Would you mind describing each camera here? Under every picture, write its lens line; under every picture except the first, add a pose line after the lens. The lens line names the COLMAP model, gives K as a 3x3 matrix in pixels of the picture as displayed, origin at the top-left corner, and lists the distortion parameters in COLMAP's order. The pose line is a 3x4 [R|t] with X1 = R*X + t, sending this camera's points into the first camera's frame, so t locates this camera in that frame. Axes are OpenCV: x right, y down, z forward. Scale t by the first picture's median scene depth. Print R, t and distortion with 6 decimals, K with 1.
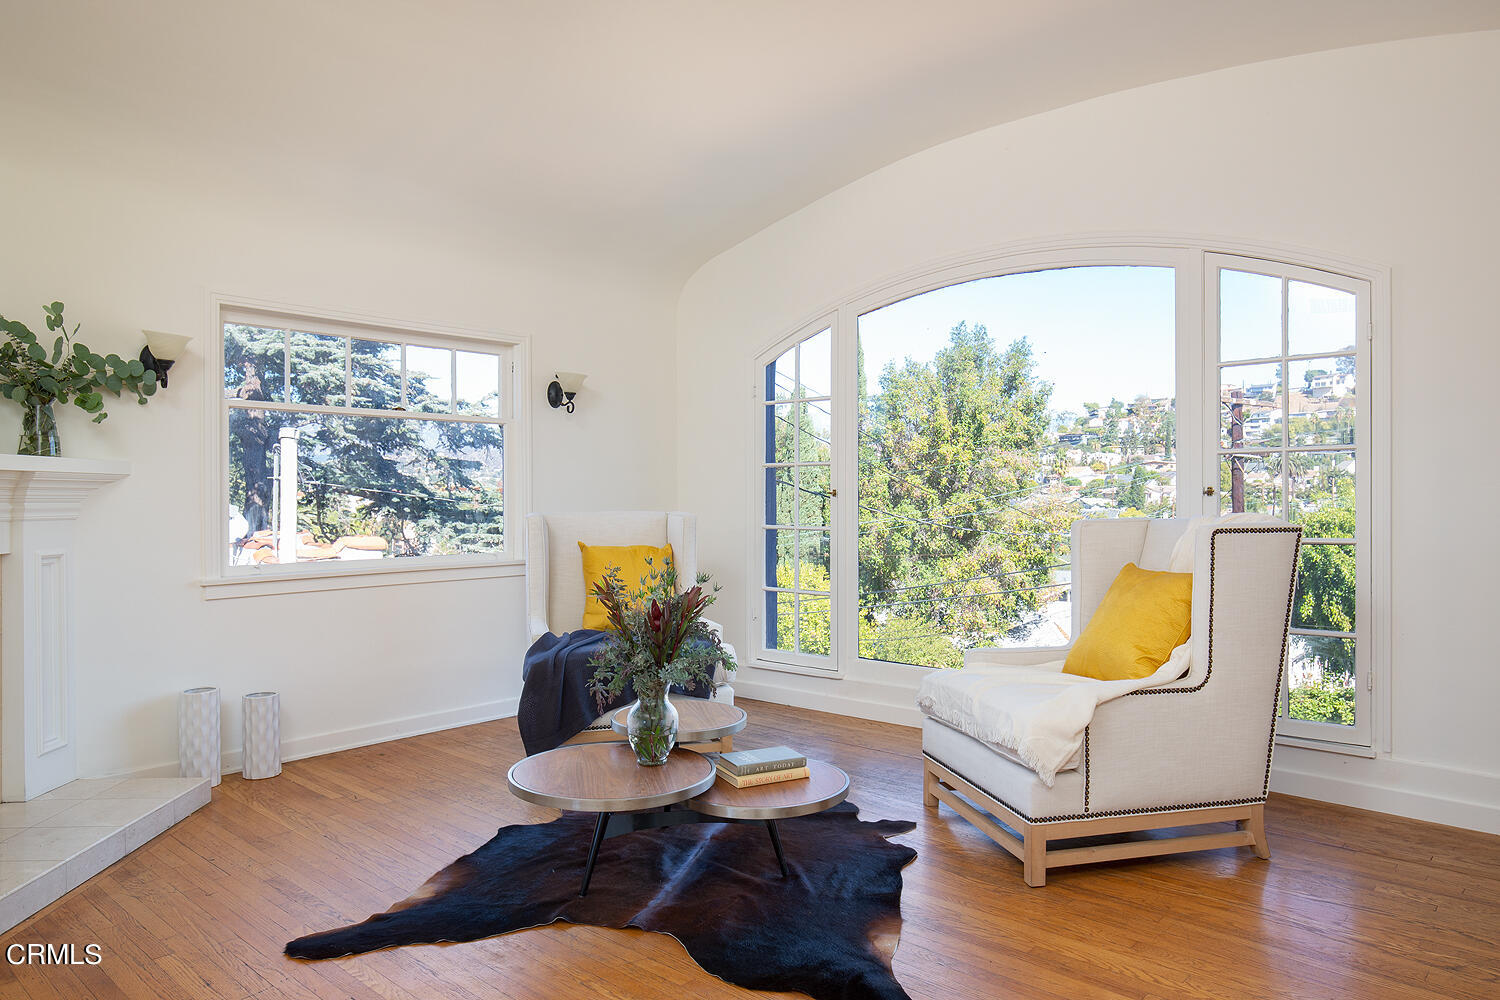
lens RADIAL K [[998.8, 0, 753.0], [0, 998.8, 492.6], [0, 0, 1]] dist [0.008704, 0.003586]
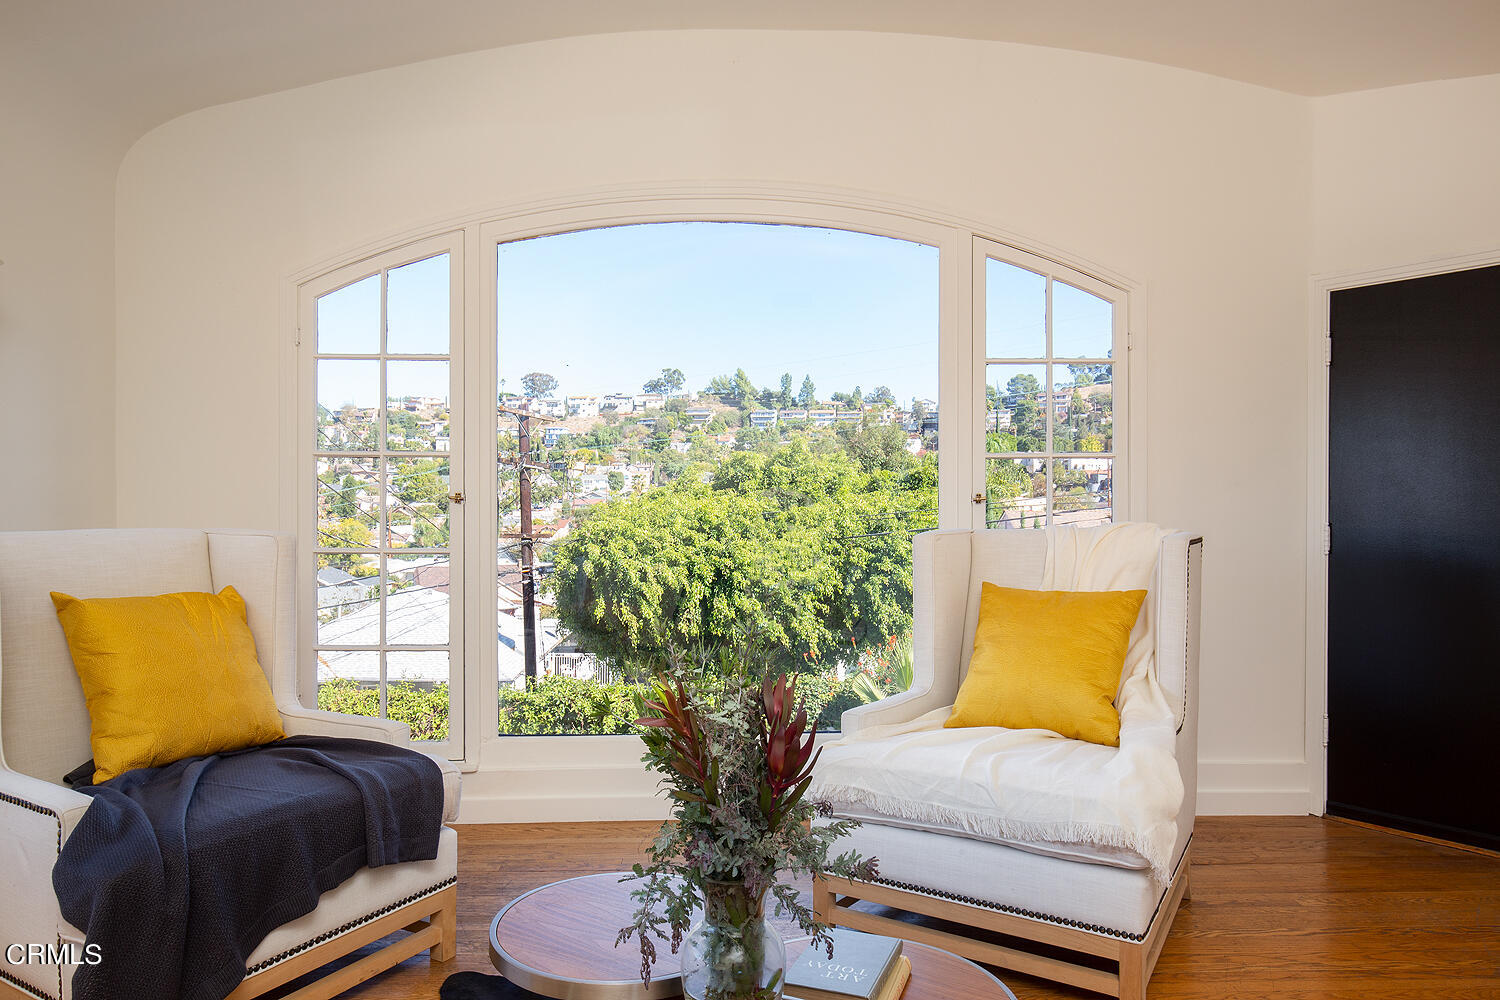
lens RADIAL K [[998.8, 0, 743.1], [0, 998.8, 506.0], [0, 0, 1]] dist [0.008704, 0.003586]
pose [[0.714202, 0.003044, 0.699933, -0.284954], [-0.005176, 0.999986, 0.000932, 0.004680], [-0.699921, -0.004289, 0.714208, 0.423774]]
